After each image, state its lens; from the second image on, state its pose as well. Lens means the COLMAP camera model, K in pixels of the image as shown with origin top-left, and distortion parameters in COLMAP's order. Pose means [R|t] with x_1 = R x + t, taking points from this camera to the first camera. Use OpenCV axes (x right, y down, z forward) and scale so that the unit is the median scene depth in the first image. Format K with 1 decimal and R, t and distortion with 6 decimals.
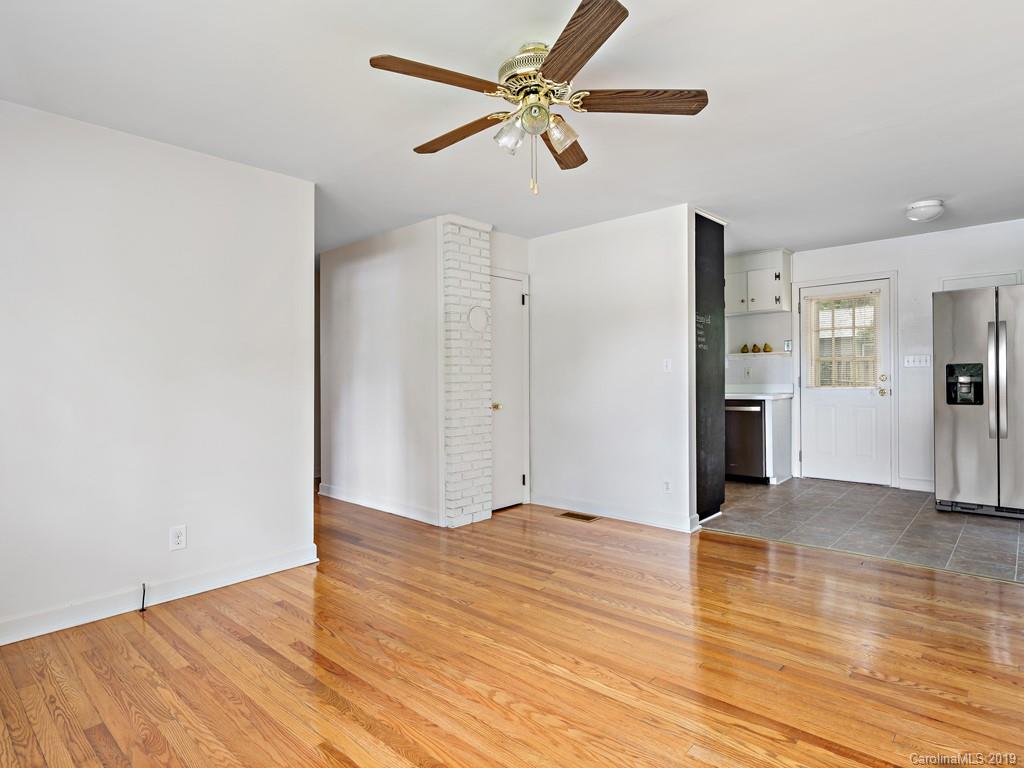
lens RADIAL K [[567.7, 0, 511.9], [0, 567.7, 374.6], [0, 0, 1]] dist [0.001489, 0.000158]
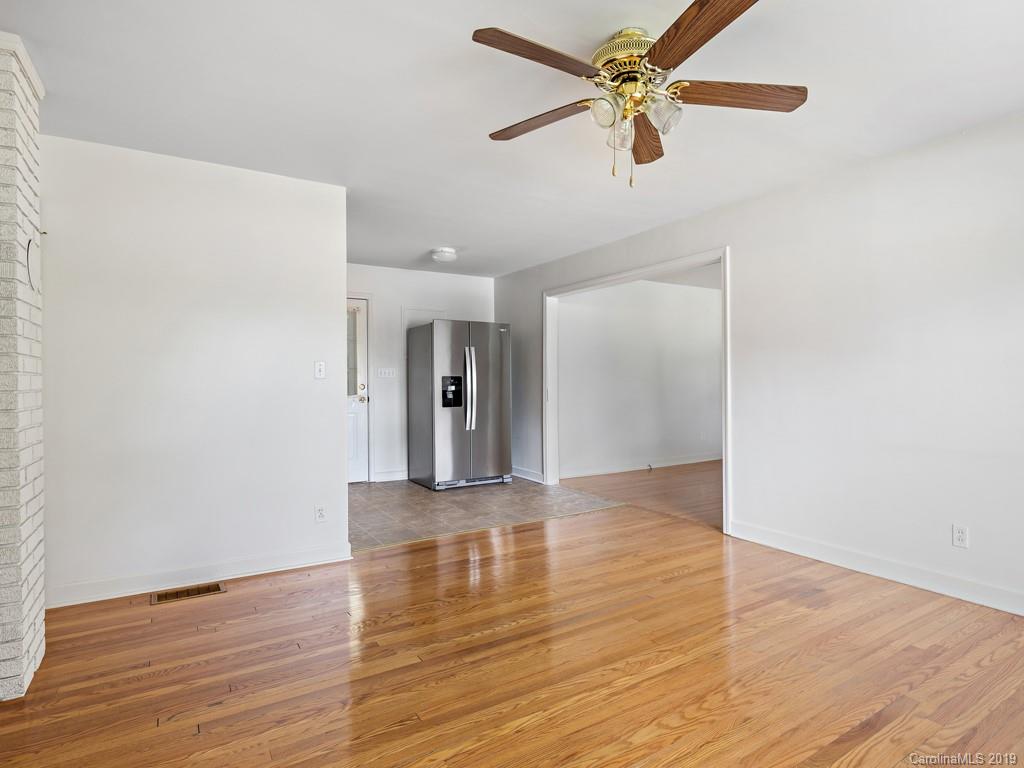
lens RADIAL K [[575.0, 0, 558.2], [0, 575.0, 382.0], [0, 0, 1]] dist [-0.005193, -0.001119]
pose [[0.236727, 0.010993, 0.971514, -0.705338], [-0.004709, 0.999937, -0.010167, 0.013267], [-0.971565, -0.002168, 0.236764, 0.683916]]
